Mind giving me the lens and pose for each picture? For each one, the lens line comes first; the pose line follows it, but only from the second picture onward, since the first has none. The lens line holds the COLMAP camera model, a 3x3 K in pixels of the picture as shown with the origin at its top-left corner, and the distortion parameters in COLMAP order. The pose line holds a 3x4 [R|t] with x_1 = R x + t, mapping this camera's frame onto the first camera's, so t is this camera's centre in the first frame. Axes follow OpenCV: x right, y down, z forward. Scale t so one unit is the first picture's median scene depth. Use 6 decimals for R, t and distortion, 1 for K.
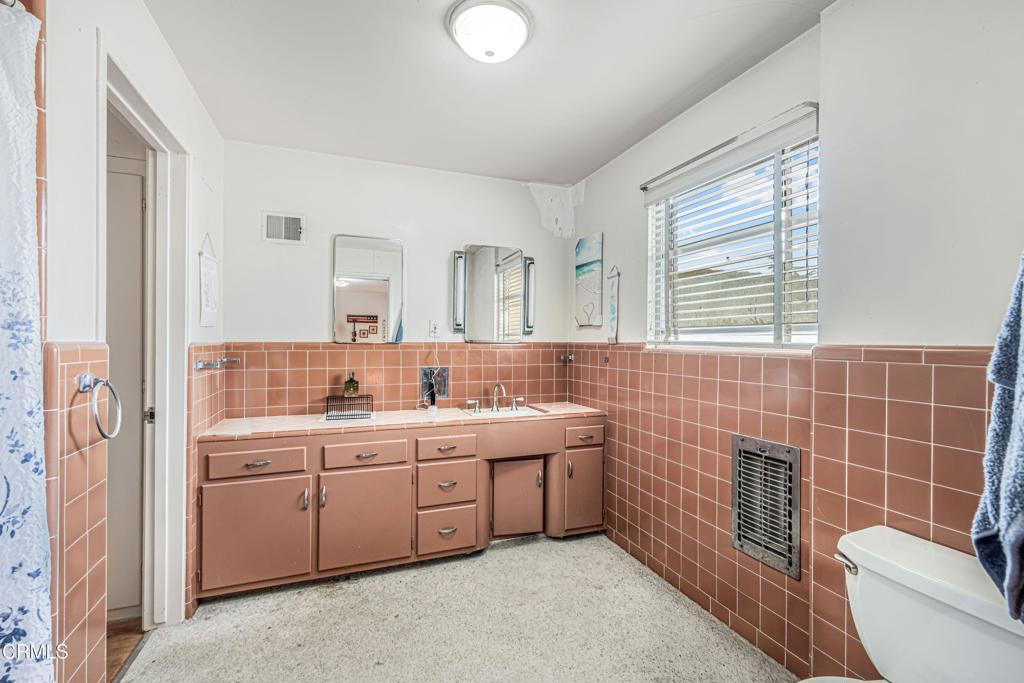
lens RADIAL K [[456.3, 0, 509.2], [0, 456.3, 343.0], [0, 0, 1]] dist [-0.001374, -0.000034]
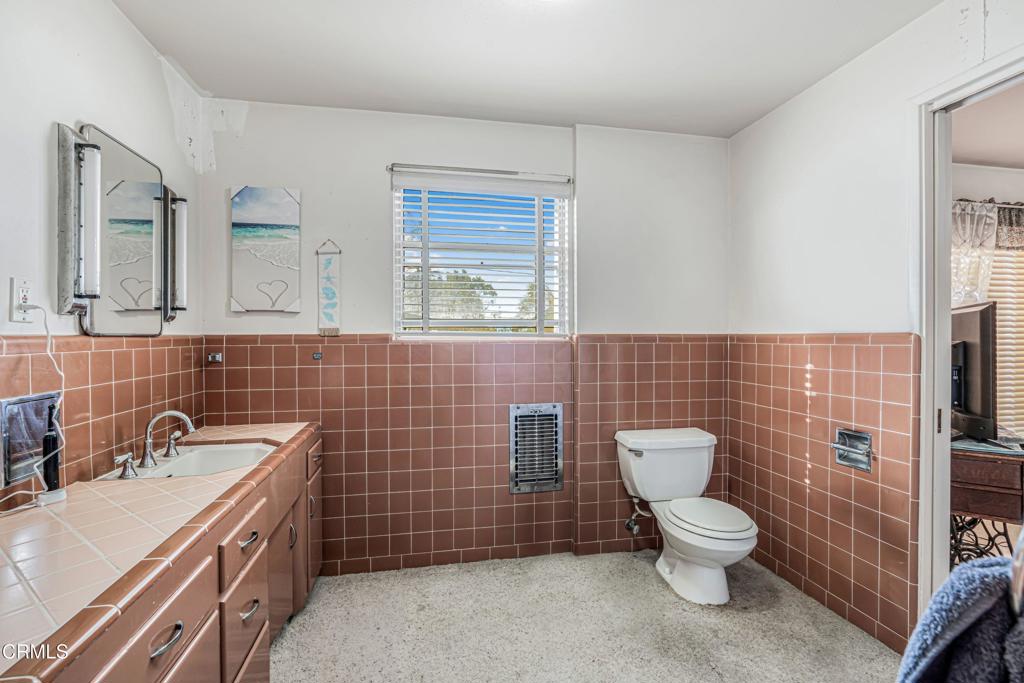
lens RADIAL K [[456.3, 0, 508.0], [0, 456.3, 336.3], [0, 0, 1]] dist [-0.001374, -0.000034]
pose [[0.166543, -0.009972, 0.985984, -0.510290], [0.005606, 0.999942, 0.009167, -0.002713], [-0.986018, 0.004001, 0.166589, 0.535070]]
